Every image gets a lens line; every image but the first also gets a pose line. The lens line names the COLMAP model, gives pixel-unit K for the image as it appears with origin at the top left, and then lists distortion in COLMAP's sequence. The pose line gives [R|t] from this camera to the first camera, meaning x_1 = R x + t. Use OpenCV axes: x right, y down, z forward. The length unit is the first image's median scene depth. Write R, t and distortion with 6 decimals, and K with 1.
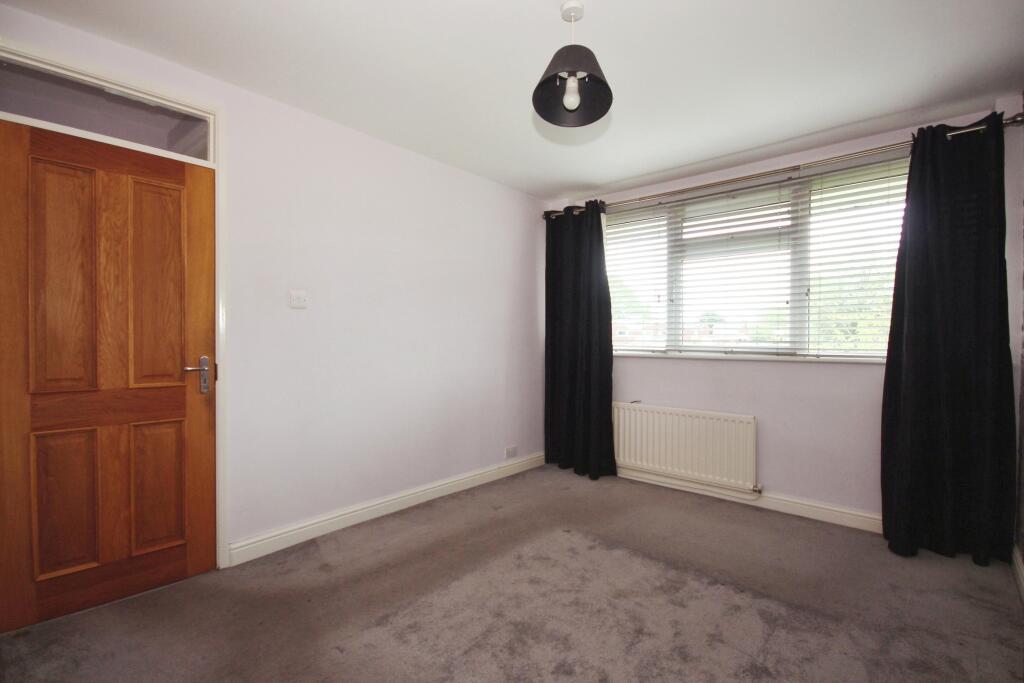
lens RADIAL K [[479.0, 0, 518.7], [0, 479.0, 343.3], [0, 0, 1]] dist [-0.000644, -0.000441]
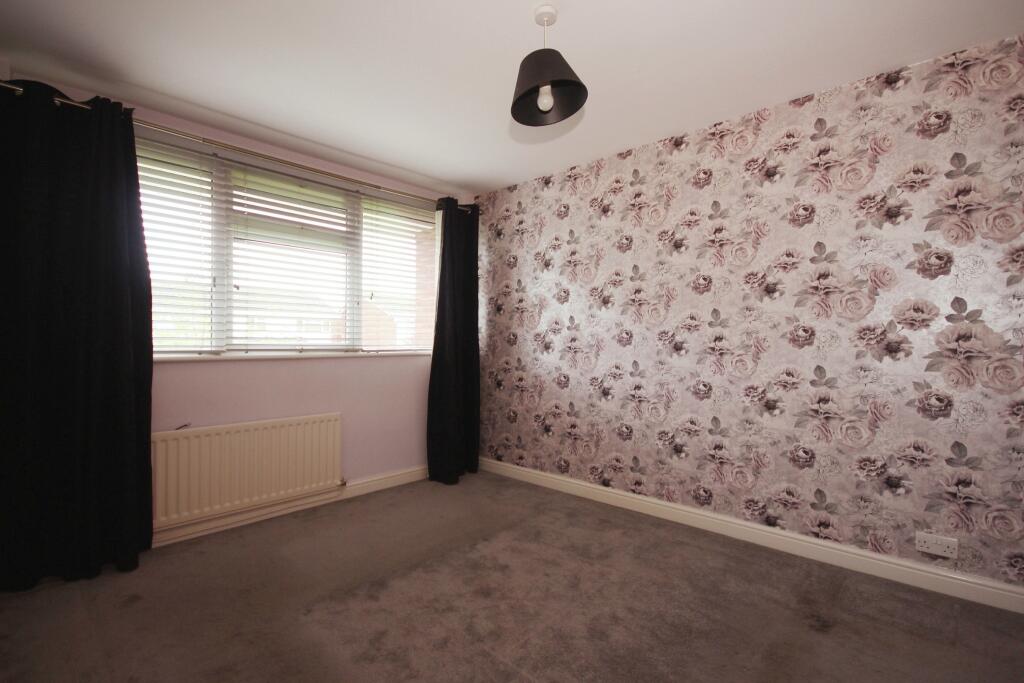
lens RADIAL K [[524.1, 0, 463.8], [0, 524.1, 336.9], [0, 0, 1]] dist [0.003177, 0.000419]
pose [[0.023845, 0.000798, 0.999715, -0.610470], [0.004456, 0.999990, -0.000905, -0.005694], [-0.999706, 0.004476, 0.023841, 0.699645]]
